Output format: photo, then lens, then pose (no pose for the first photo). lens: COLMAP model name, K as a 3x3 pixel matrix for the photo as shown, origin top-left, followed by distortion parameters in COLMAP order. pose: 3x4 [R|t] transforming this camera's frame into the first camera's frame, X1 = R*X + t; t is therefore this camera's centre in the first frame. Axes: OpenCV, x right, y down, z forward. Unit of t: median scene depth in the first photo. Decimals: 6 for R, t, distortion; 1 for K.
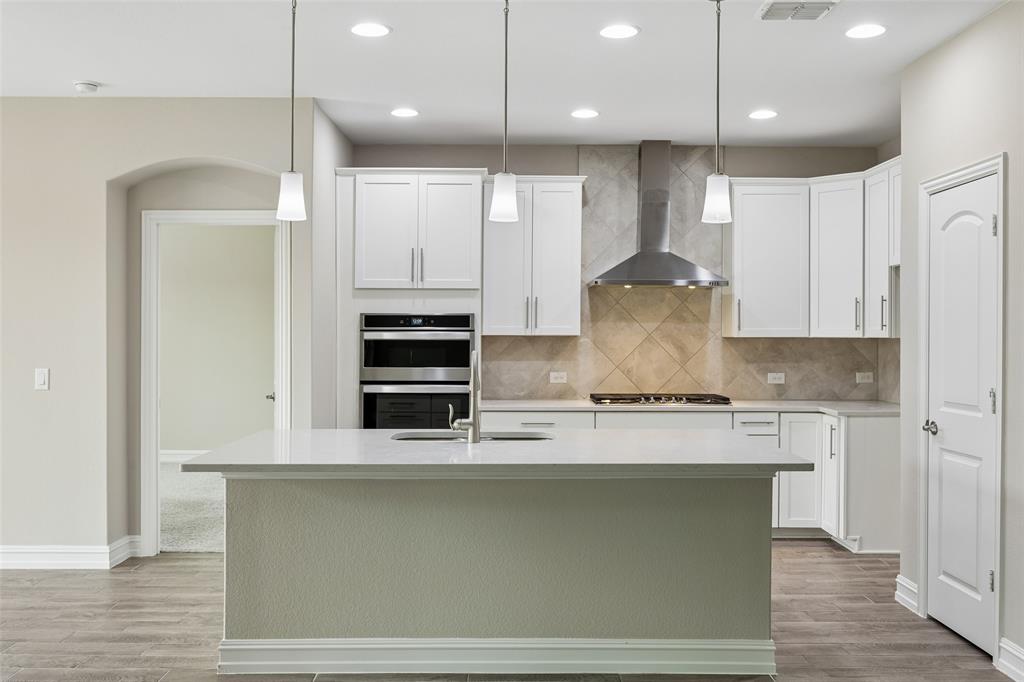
lens RADIAL K [[933.5, 0, 512.0], [0, 933.5, 341.0], [0, 0, 1]] dist [0.002557, 0.007645]
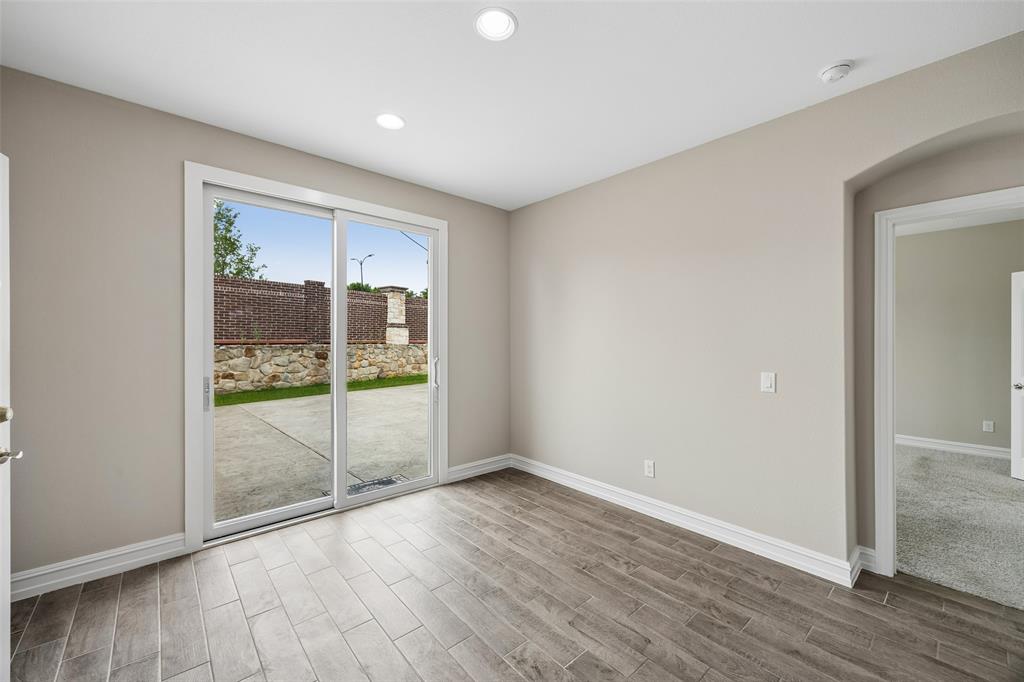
lens RADIAL K [[403.8, 0, 515.9], [0, 403.8, 343.7], [0, 0, 1]] dist [0.000853, 0.000020]
pose [[0.662614, 0.007641, -0.748922, -0.289085], [-0.007733, 0.999964, 0.003360, -0.004304], [0.748921, 0.003565, 0.662650, 0.399687]]
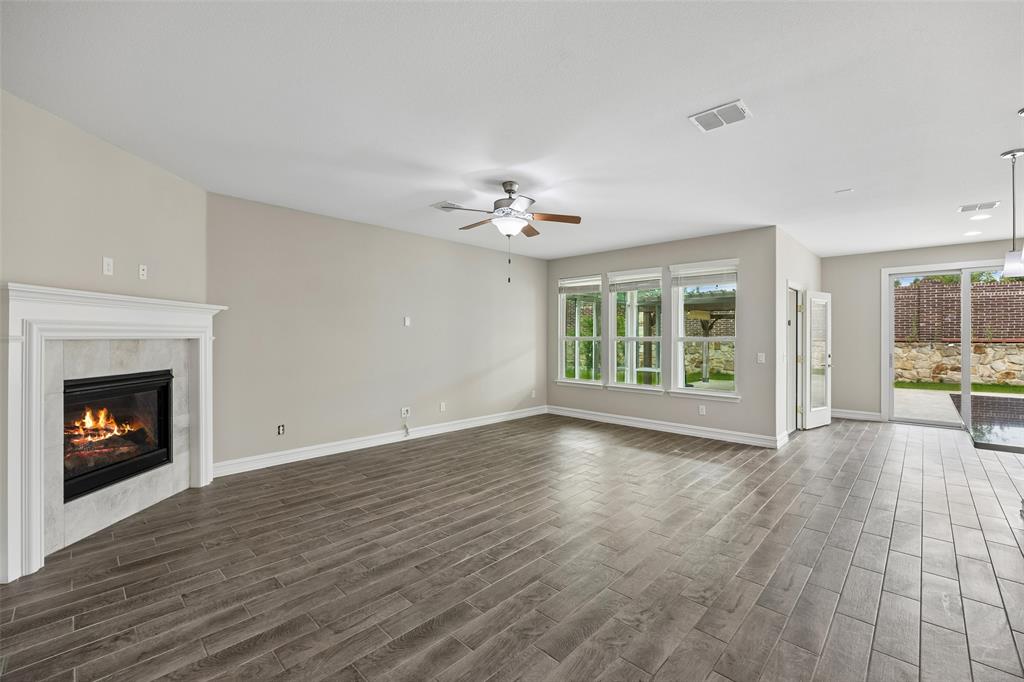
lens RADIAL K [[429.3, 0, 516.5], [0, 429.3, 334.2], [0, 0, 1]] dist [-0.008947, 0.000471]
pose [[-0.695185, -0.007814, -0.718788, 0.607134], [-0.009020, 0.999957, -0.002147, -0.002662], [0.718774, 0.004991, -0.695226, 0.506034]]
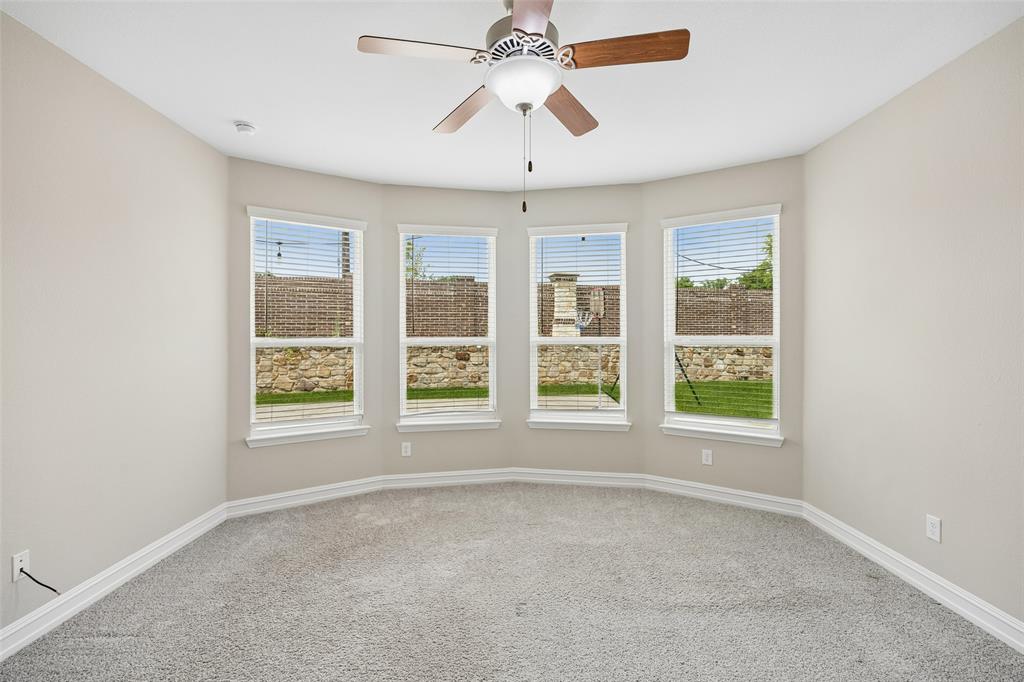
lens RADIAL K [[468.5, 0, 517.9], [0, 468.5, 341.3], [0, 0, 1]] dist [-0.017975, 0.001086]
pose [[-0.000276, 0.001352, -0.999999, -0.298530], [-0.005099, 0.999986, 0.001353, -0.004633], [0.999987, 0.005100, -0.000269, 1.193655]]
